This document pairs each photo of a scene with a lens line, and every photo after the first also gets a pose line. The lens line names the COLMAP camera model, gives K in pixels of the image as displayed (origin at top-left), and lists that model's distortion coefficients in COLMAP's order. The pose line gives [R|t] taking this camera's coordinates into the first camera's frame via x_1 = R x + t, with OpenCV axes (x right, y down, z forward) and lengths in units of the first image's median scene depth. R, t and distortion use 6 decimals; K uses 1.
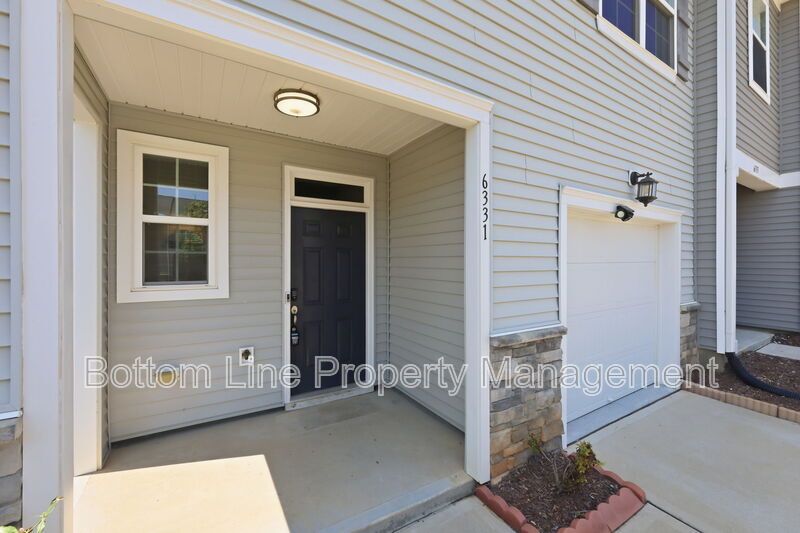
lens RADIAL K [[329.4, 0, 403.9], [0, 329.4, 262.9], [0, 0, 1]] dist [-0.004744, -0.000085]
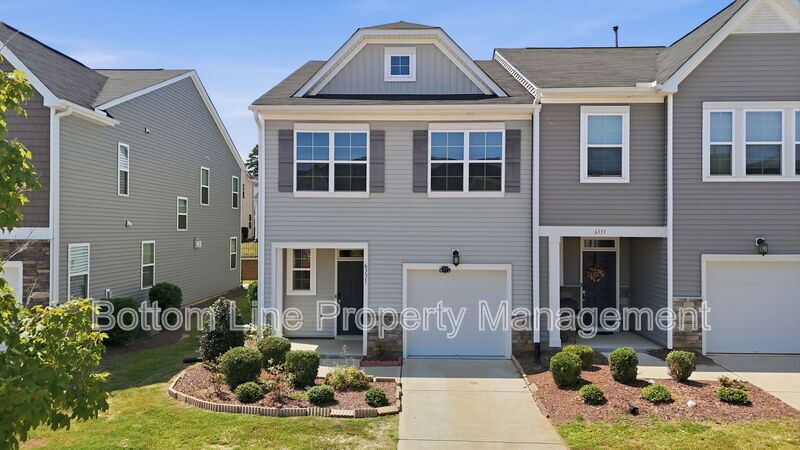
lens RADIAL K [[593.0, 0, 399.8], [0, 593.0, 224.5], [0, 0, 1]] dist [0.065464, -0.062664]
pose [[0.833965, -0.003294, -0.551807, 3.021705], [-0.002385, 0.999951, -0.009573, -0.477343], [0.551812, 0.009300, 0.833917, -3.011315]]
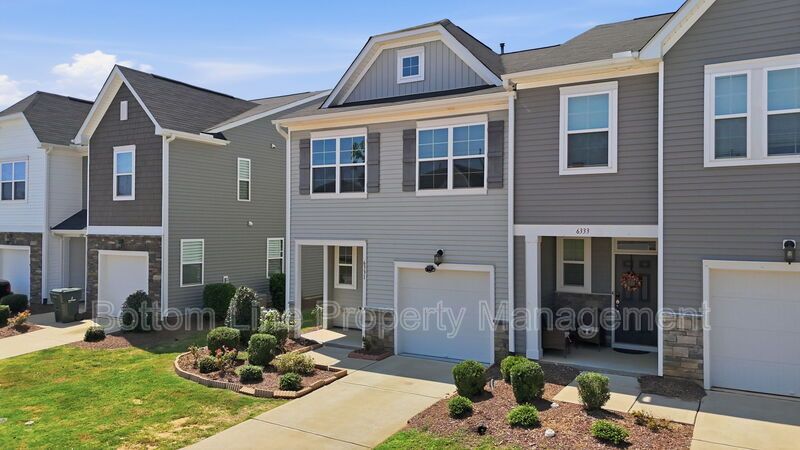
lens RADIAL K [[593.0, 0, 398.1], [0, 593.0, 224.2], [0, 0, 1]] dist [0.065464, -0.062664]
pose [[0.454721, -0.006062, -0.890613, 4.733851], [-0.004927, 0.999944, -0.009322, -0.470141], [0.890620, 0.008627, 0.454666, -1.228082]]
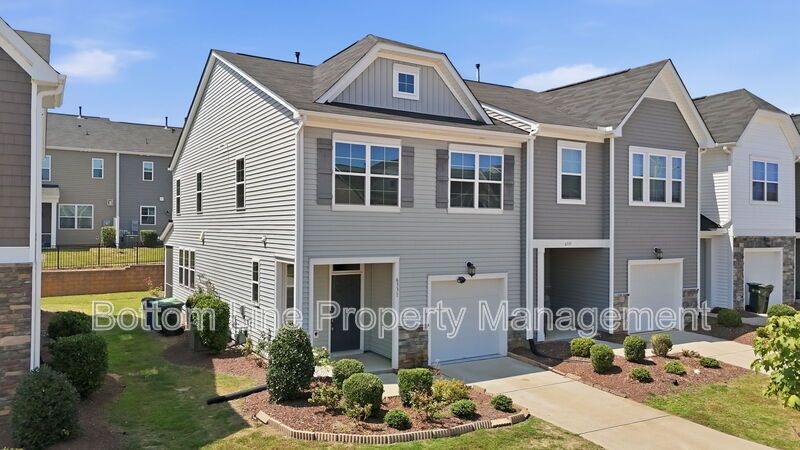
lens RADIAL K [[593.0, 0, 402.2], [0, 593.0, 223.0], [0, 0, 1]] dist [0.065464, -0.062664]
pose [[0.999807, 0.004214, -0.019176, 0.321781], [-0.004406, 0.999941, -0.009975, -0.600722], [0.019133, 0.010057, 0.999766, -3.989098]]
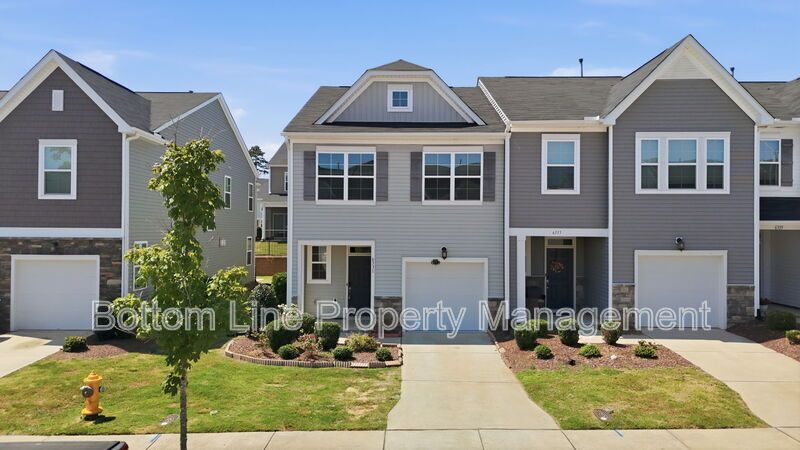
lens RADIAL K [[593.0, 0, 399.6], [0, 593.0, 223.1], [0, 0, 1]] dist [0.065464, -0.062664]
pose [[0.840955, -0.003429, -0.541095, 3.634949], [-0.004455, 0.999902, -0.013260, -0.477380], [0.541087, 0.013562, 0.840857, -4.081380]]
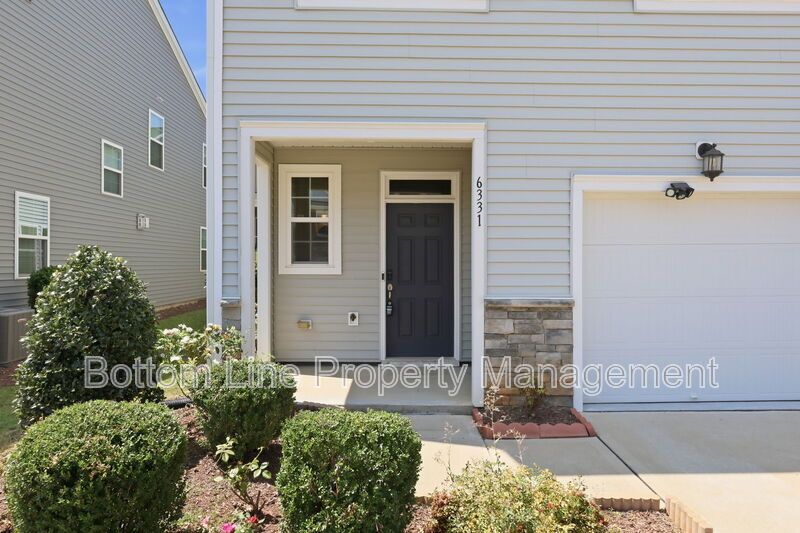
lens RADIAL K [[536.3, 0, 401.8], [0, 536.3, 272.5], [0, 0, 1]] dist [-0.007328, -0.003390]
pose [[0.856090, 0.008117, -0.516763, 0.857469], [-0.001126, 0.999904, 0.013842, 0.068724], [0.516826, -0.011268, 0.856017, -0.800871]]
